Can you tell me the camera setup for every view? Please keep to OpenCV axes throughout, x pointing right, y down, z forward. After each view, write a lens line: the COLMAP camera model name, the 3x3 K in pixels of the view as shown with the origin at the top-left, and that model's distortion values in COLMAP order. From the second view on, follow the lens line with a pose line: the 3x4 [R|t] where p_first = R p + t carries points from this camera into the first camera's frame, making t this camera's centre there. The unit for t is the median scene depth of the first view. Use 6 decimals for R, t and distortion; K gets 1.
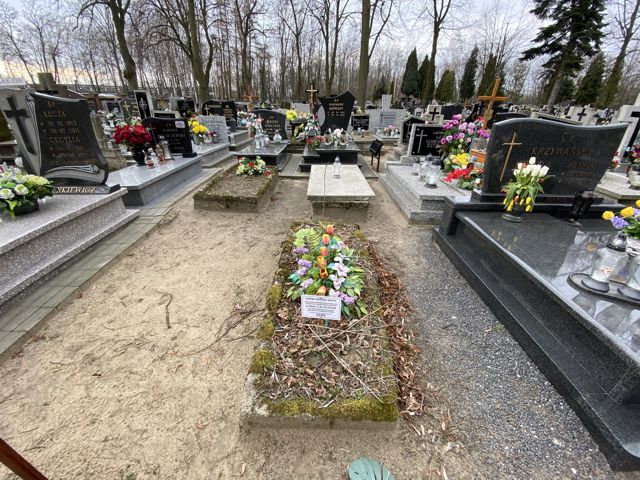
lens RADIAL K [[257.0, 0, 316.7], [0, 257.0, 240.2], [0, 0, 1]] dist [0.000660, -0.004216]
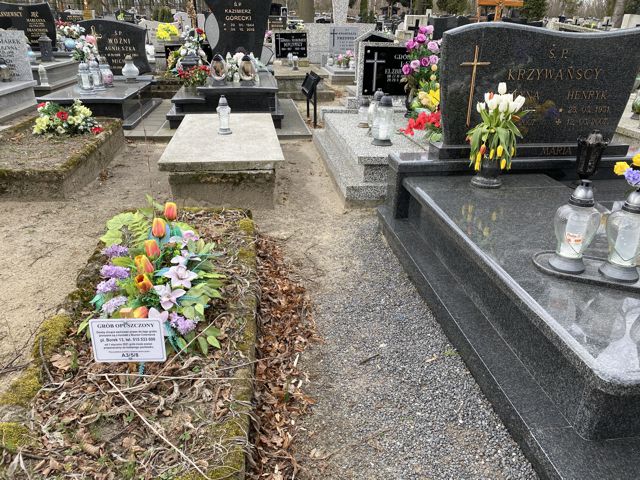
lens RADIAL K [[485.8, 0, 322.7], [0, 485.8, 237.6], [0, 0, 1]] dist [0.021433, -0.024583]
pose [[0.988262, -0.055688, 0.142256, 0.210231], [0.064798, 0.996080, -0.060223, 0.093167], [-0.138345, 0.068734, 0.987996, -0.087855]]
